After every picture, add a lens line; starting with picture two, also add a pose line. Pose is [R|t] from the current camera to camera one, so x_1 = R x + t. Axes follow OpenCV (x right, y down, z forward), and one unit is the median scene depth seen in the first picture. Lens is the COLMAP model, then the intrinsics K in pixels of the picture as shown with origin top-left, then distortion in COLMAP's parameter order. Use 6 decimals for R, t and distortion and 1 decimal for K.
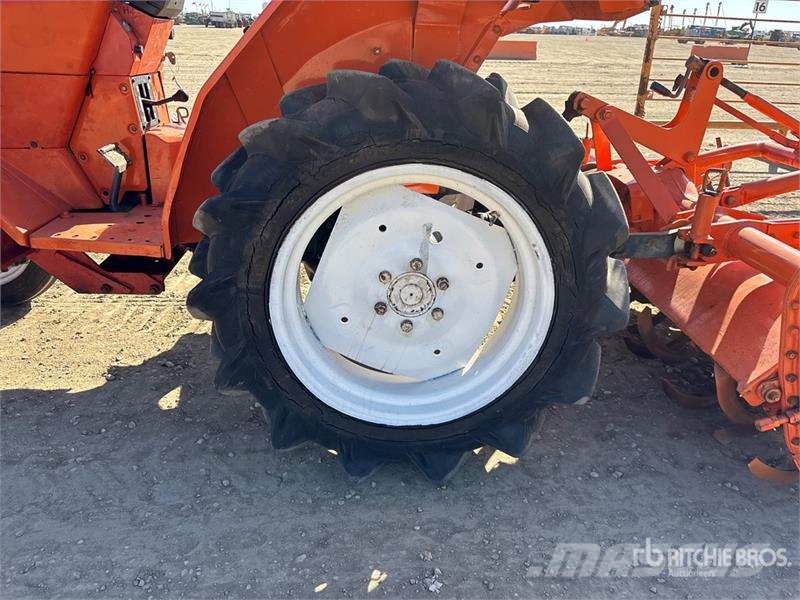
lens RADIAL K [[603.3, 0, 401.4], [0, 603.3, 307.1], [0, 0, 1]] dist [0.009413, 0.001993]
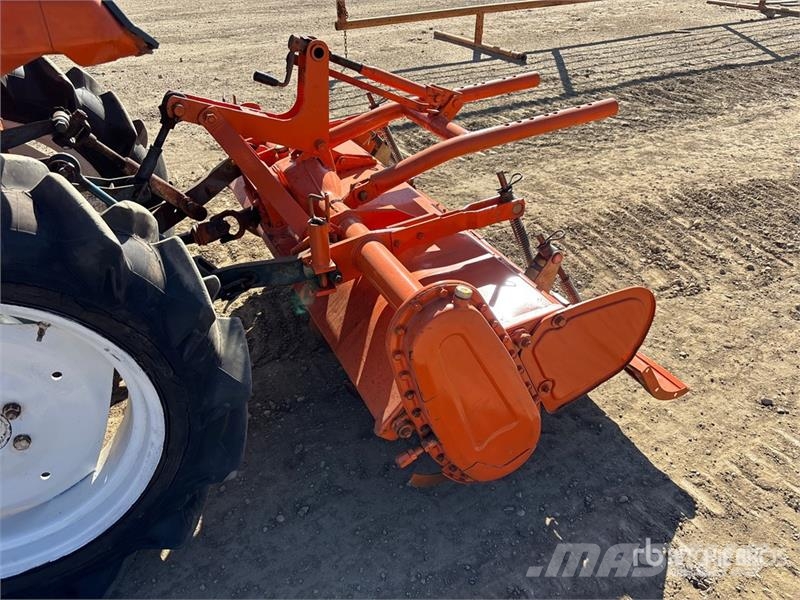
lens RADIAL K [[603.3, 0, 403.9], [0, 603.3, 296.9], [0, 0, 1]] dist [0.009413, 0.001993]
pose [[0.922142, -0.247710, 0.297143, 0.312529], [0.193485, 0.960456, 0.200221, -0.220381], [-0.334990, -0.127140, 0.933605, 0.091229]]
